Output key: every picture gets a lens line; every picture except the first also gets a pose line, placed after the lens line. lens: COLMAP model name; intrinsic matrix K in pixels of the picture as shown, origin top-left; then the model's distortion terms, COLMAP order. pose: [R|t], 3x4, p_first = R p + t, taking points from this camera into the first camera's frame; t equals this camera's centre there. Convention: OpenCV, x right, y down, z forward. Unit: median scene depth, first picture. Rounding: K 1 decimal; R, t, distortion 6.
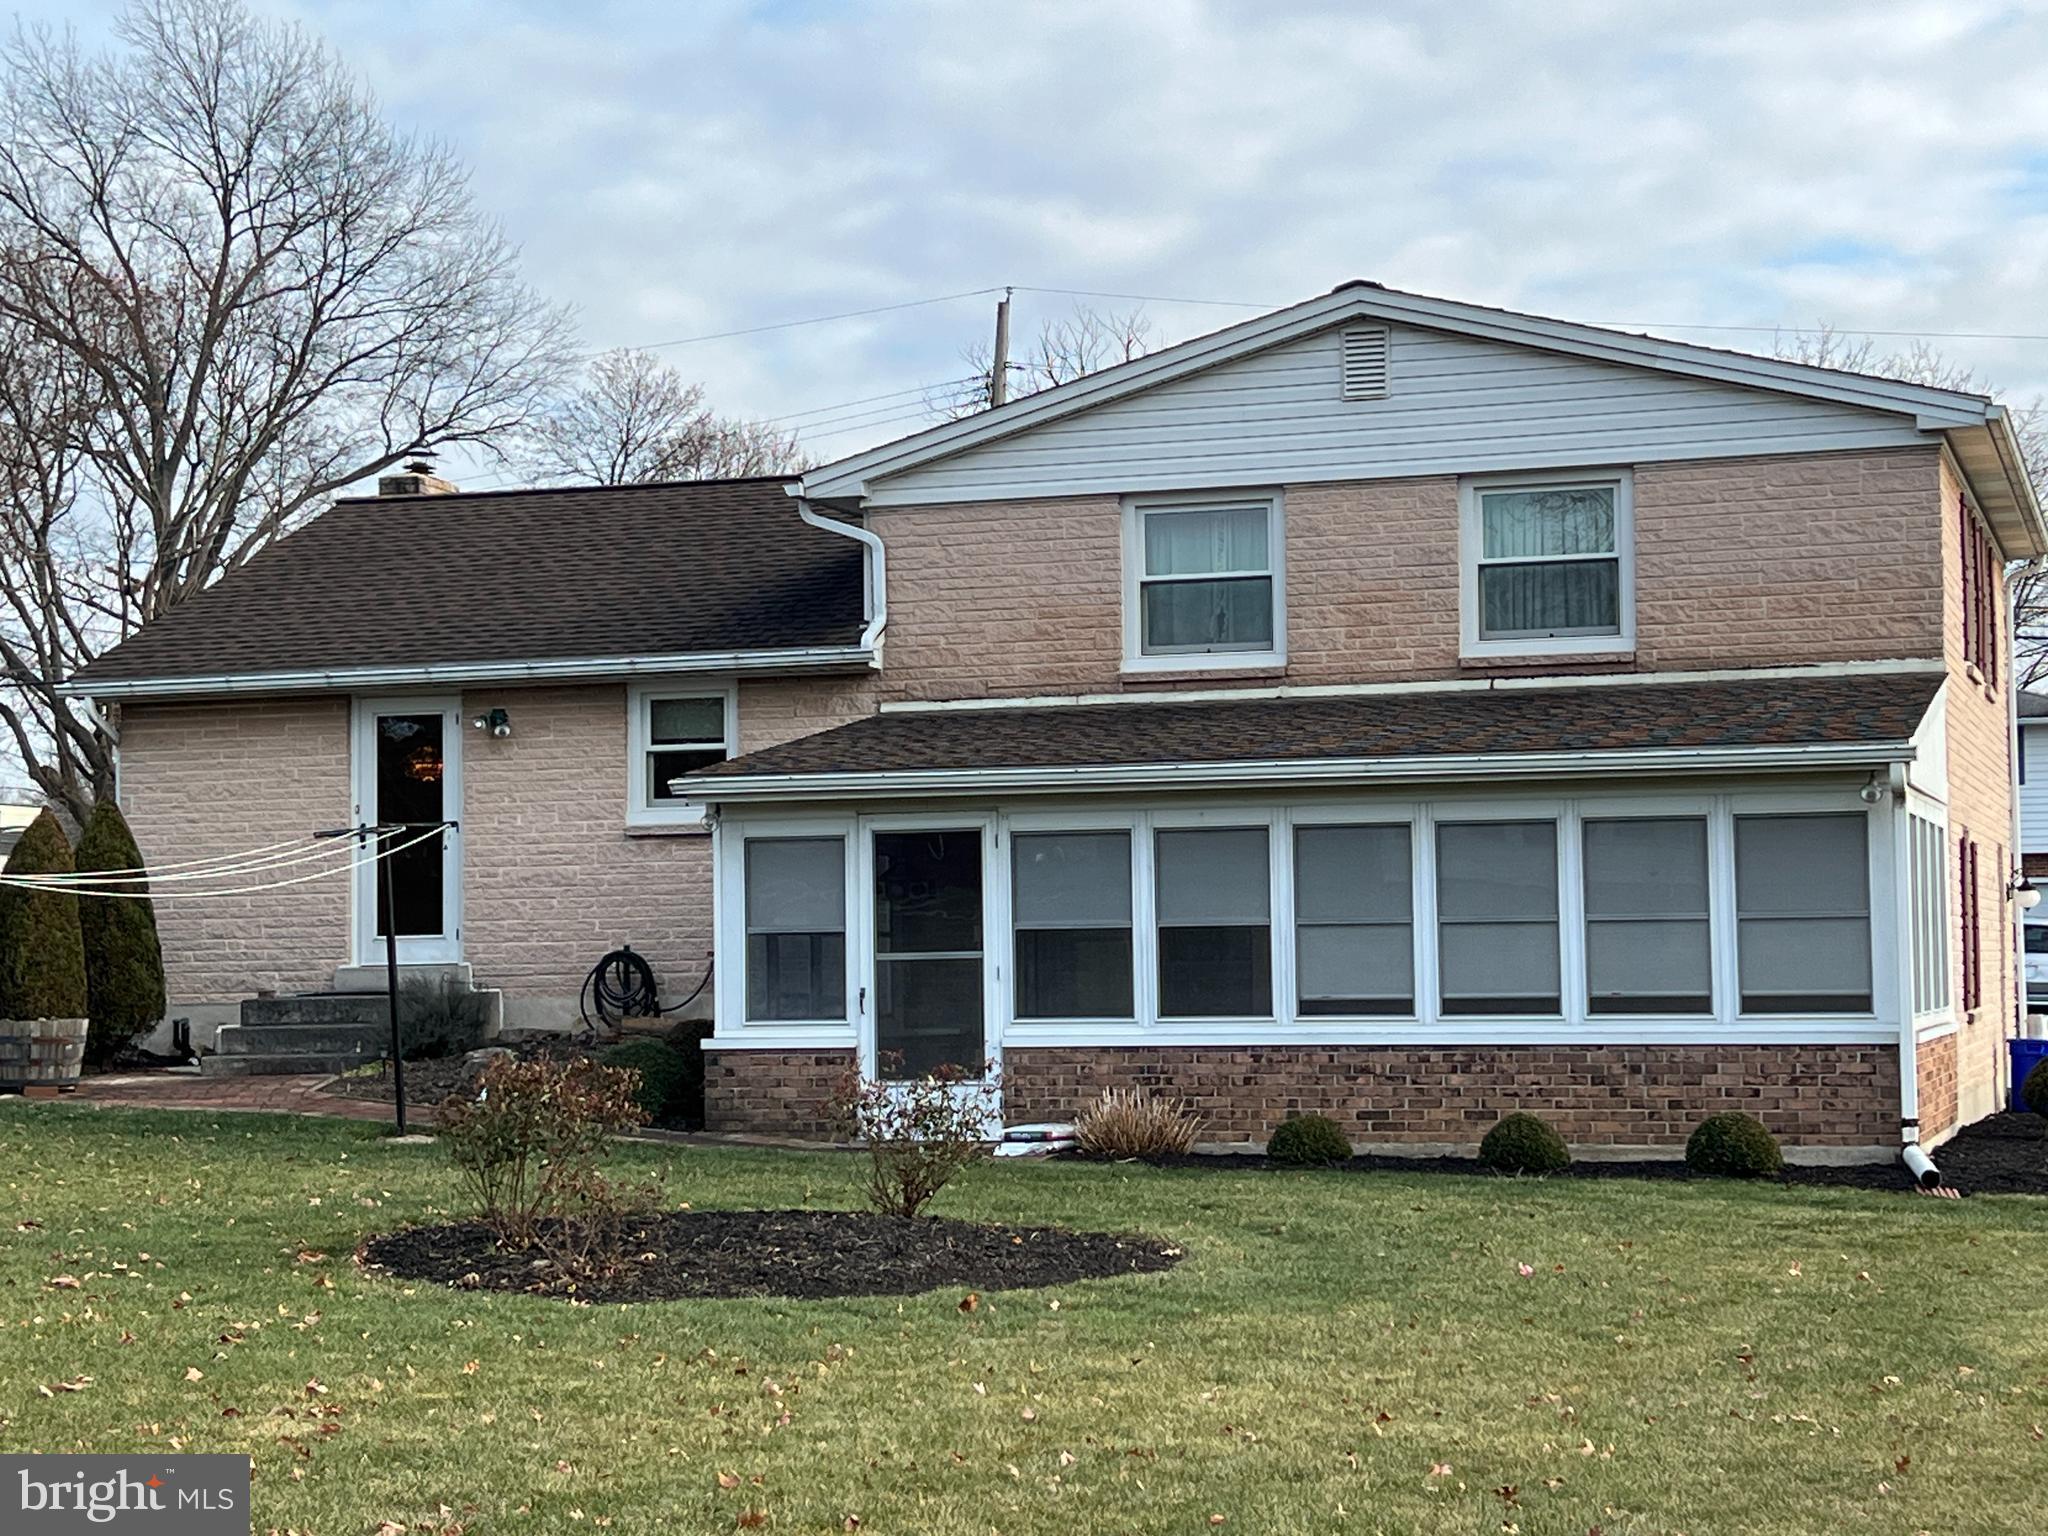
lens RADIAL K [[3729.6, 0, 1024.0], [0, 3729.6, 768.0], [0, 0, 1]] dist [0.273072, -1.180624]
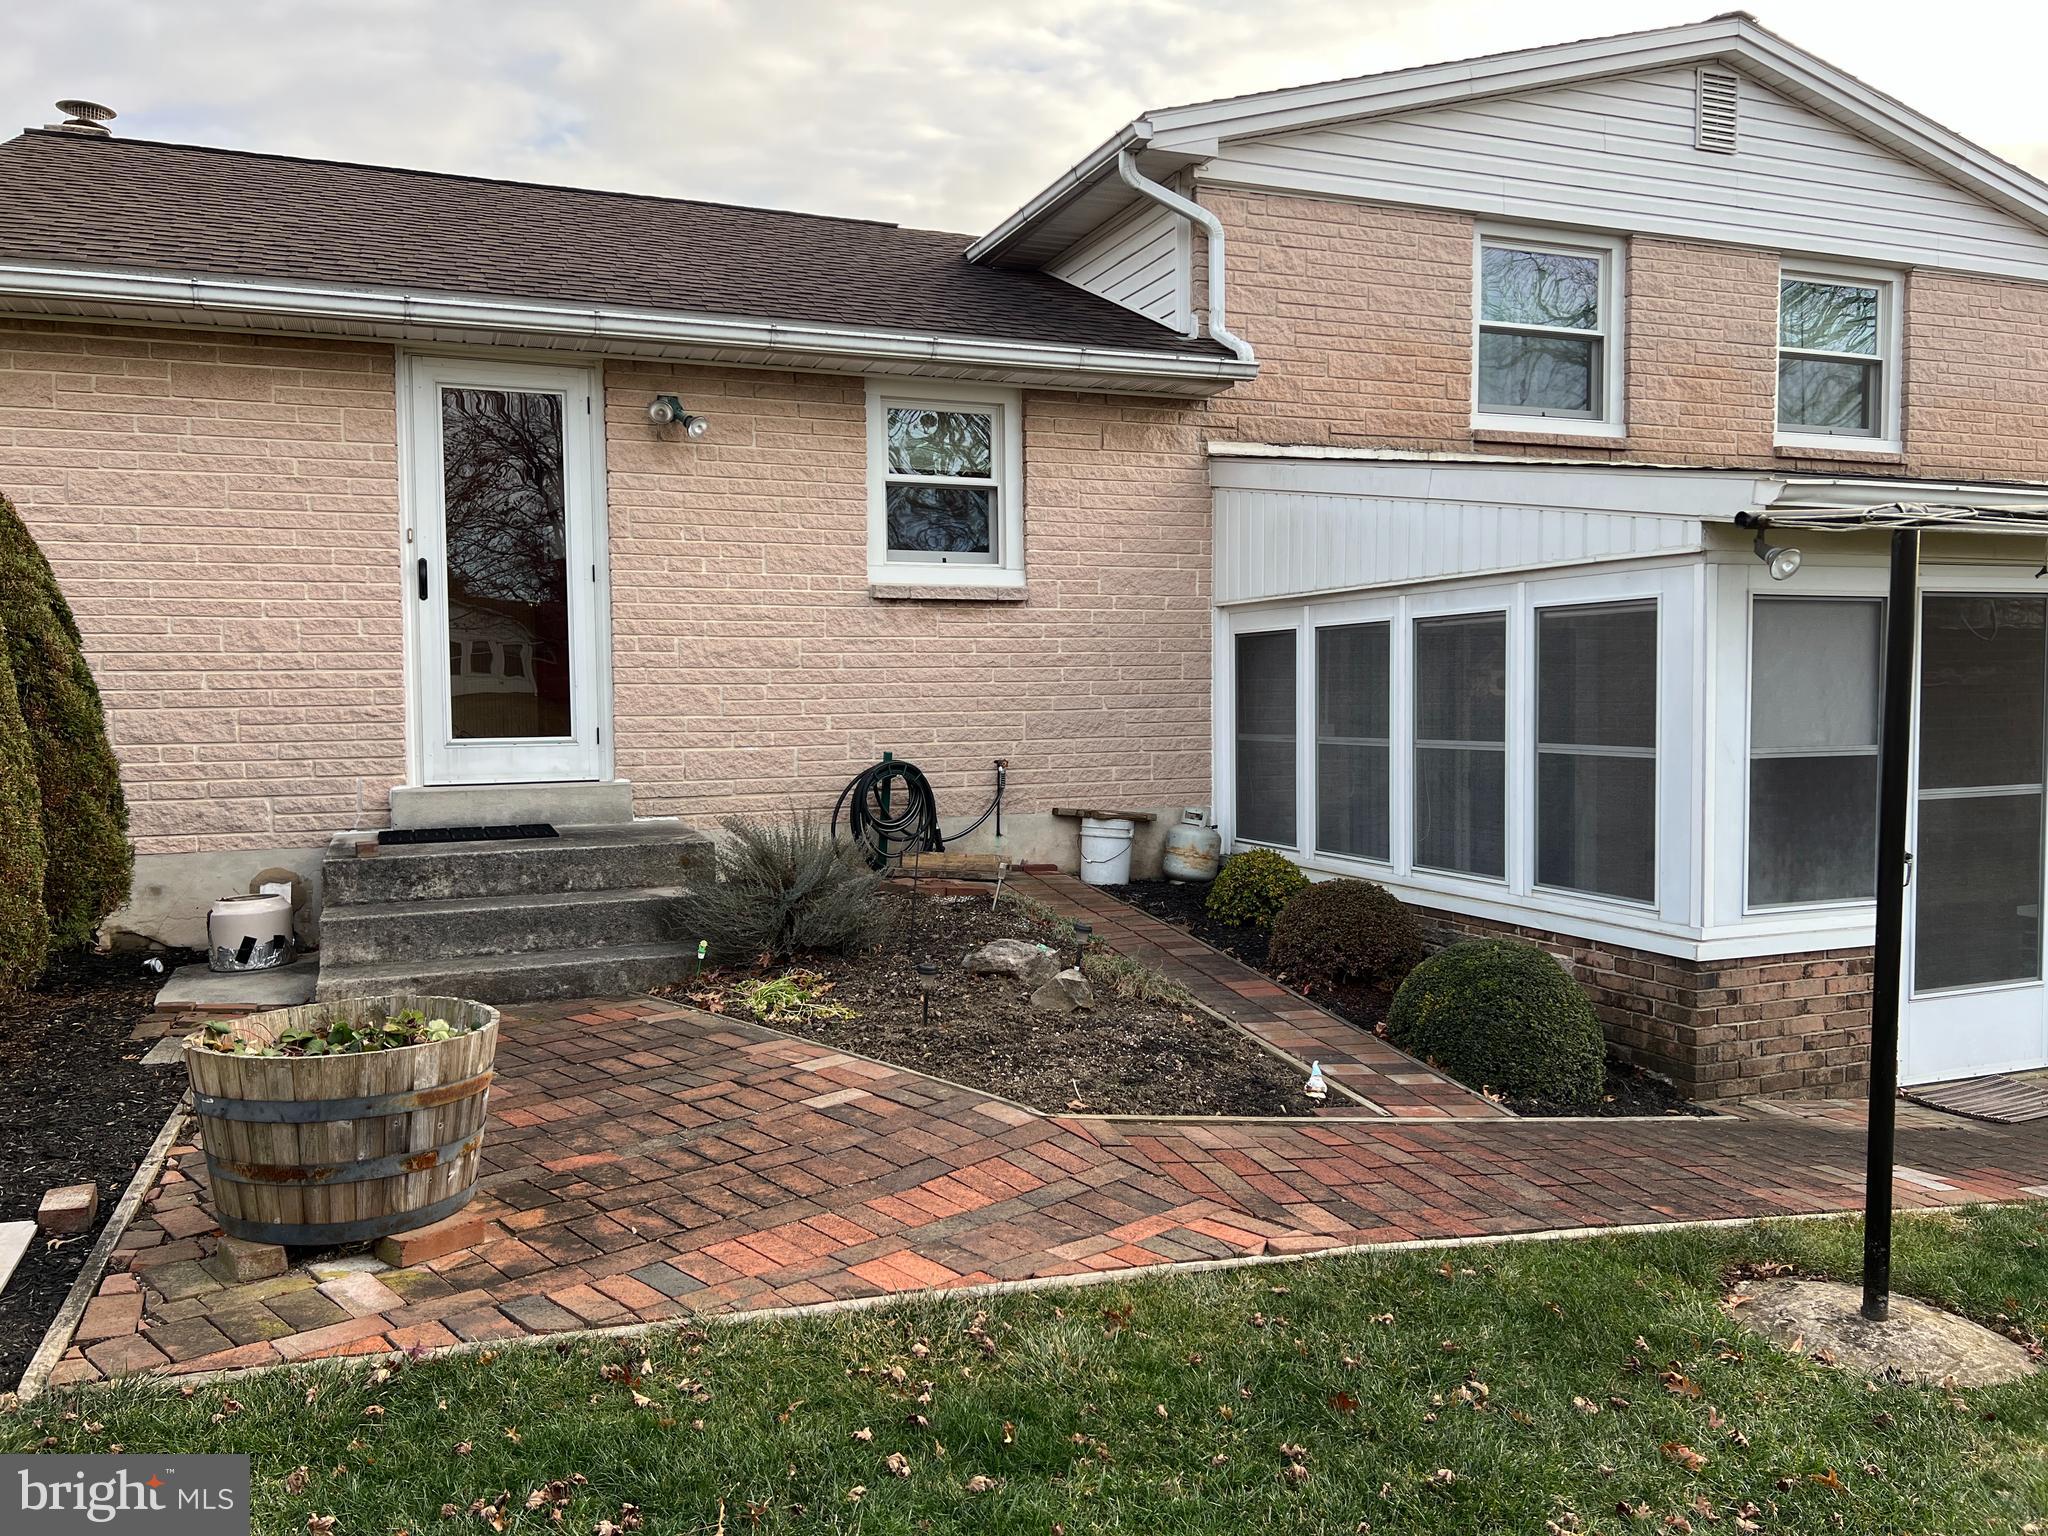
lens RADIAL K [[1535.2, 0, 1024.0], [0, 1535.2, 768.0], [0, 0, 1]] dist [0.083269, -0.109208]
pose [[0.775720, -0.024200, 0.630613, -0.320683], [-0.035575, 0.995999, 0.081982, 0.030211], [-0.630074, -0.086029, 0.771755, 0.897854]]
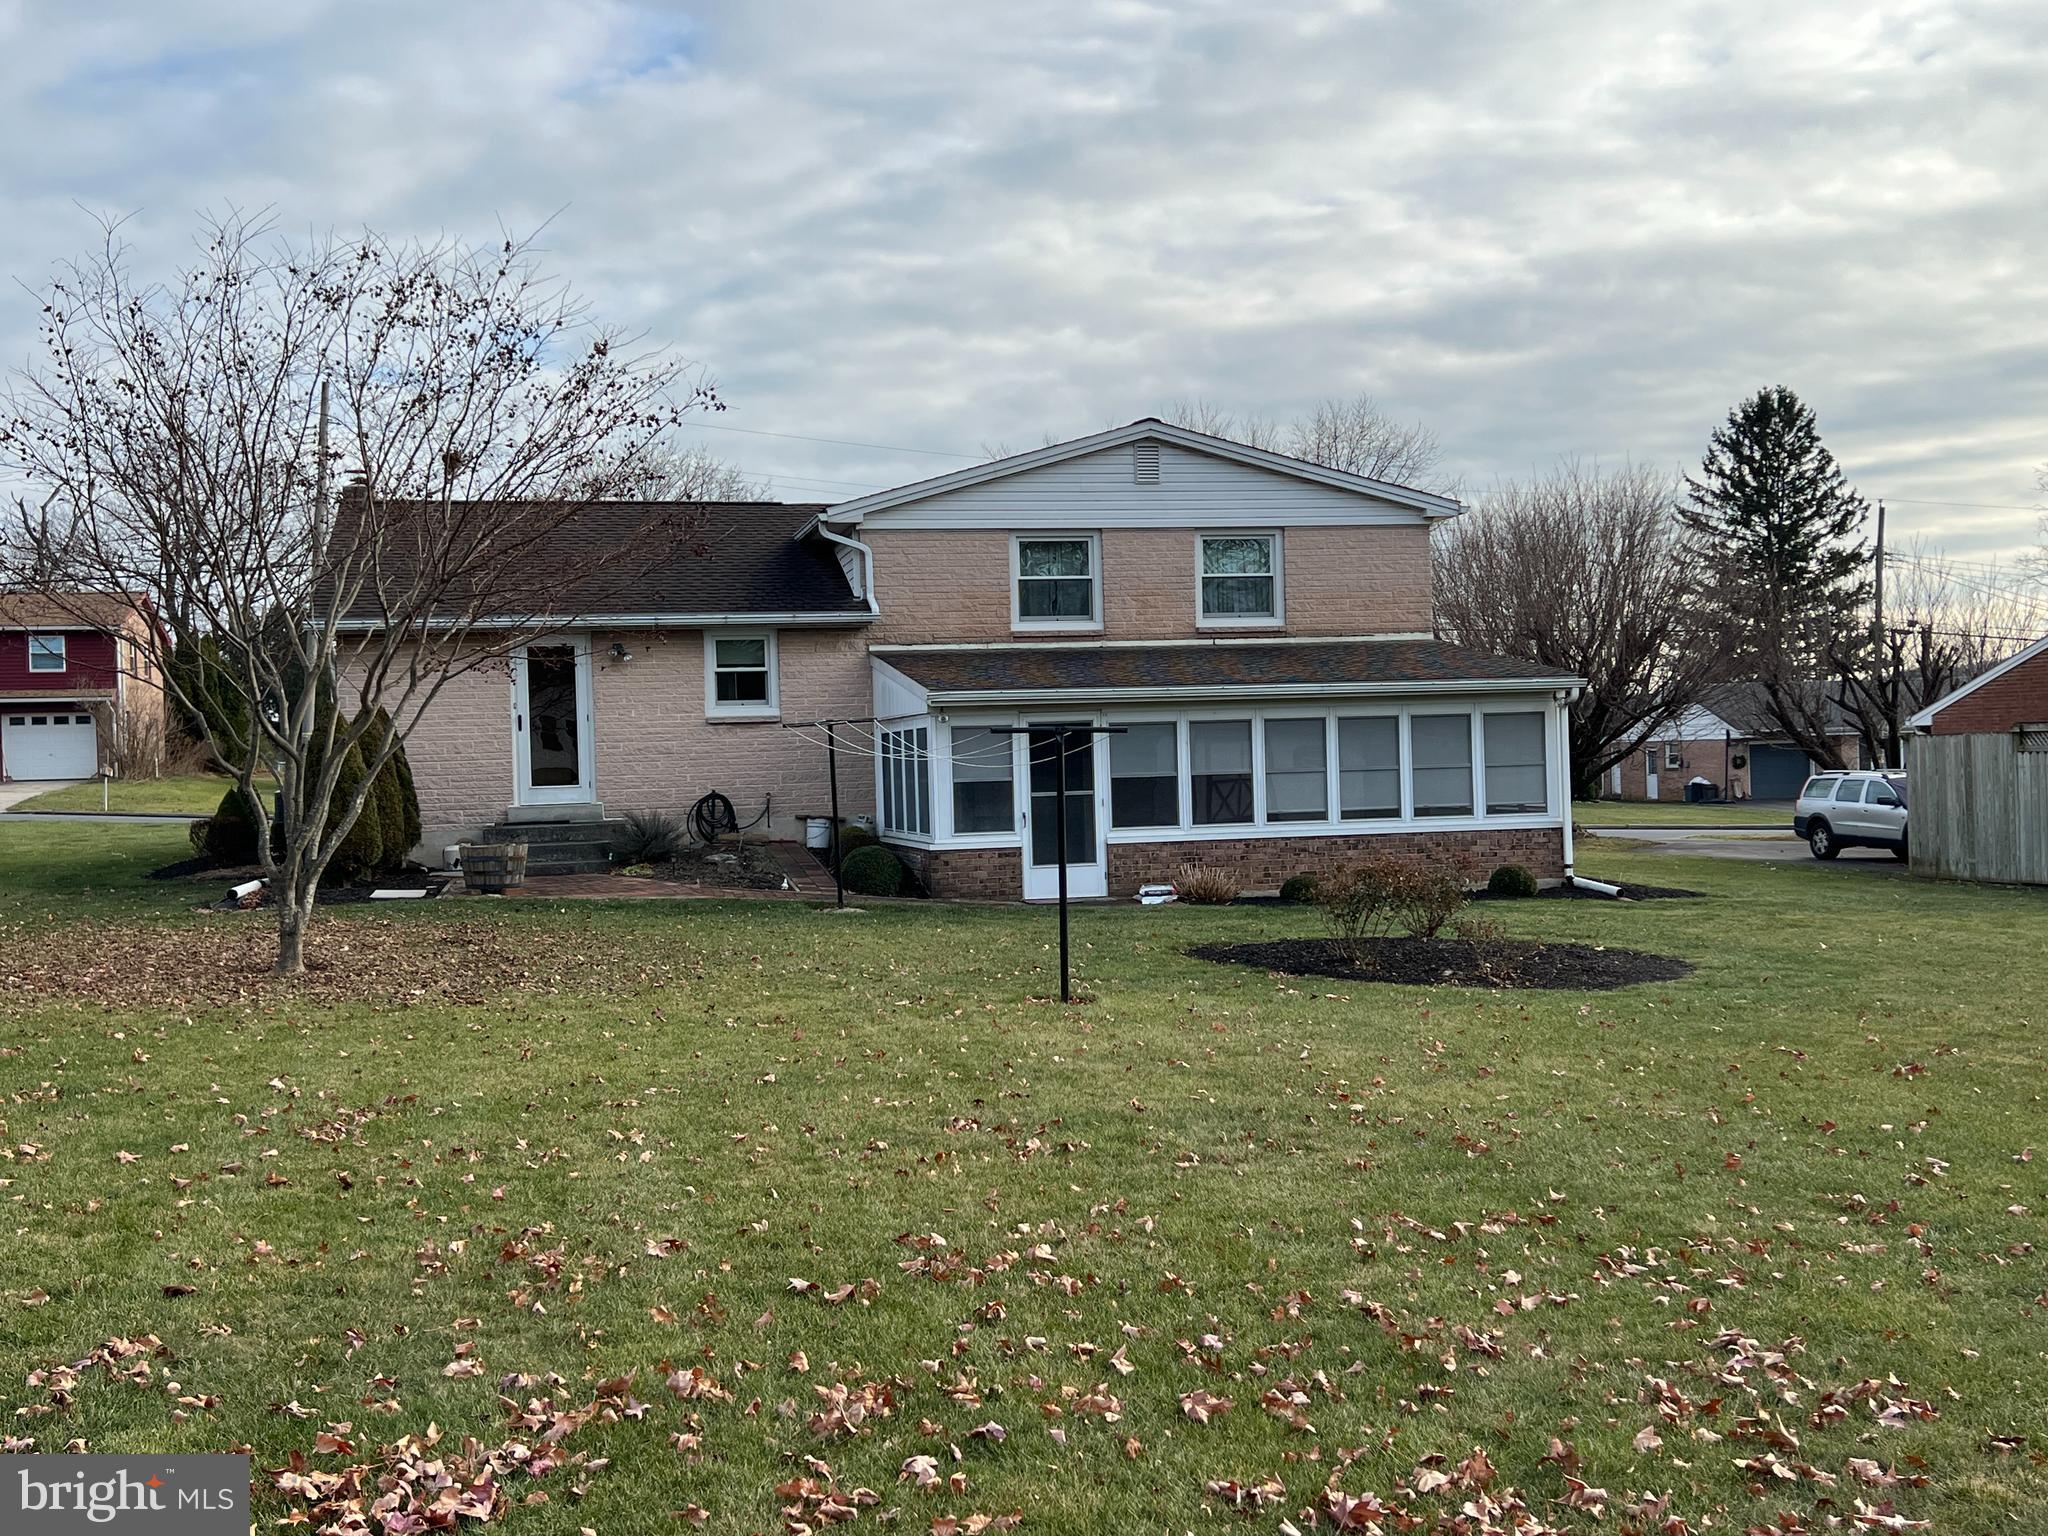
lens RADIAL K [[2063.0, 0, 1024.0], [0, 2063.0, 768.0], [0, 0, 1]] dist [0.176072, -0.002739]
pose [[0.863783, -0.013211, 0.503690, -0.529663], [-0.009776, 0.999029, 0.042968, -0.003139], [-0.503769, -0.042039, 0.862815, 0.172678]]
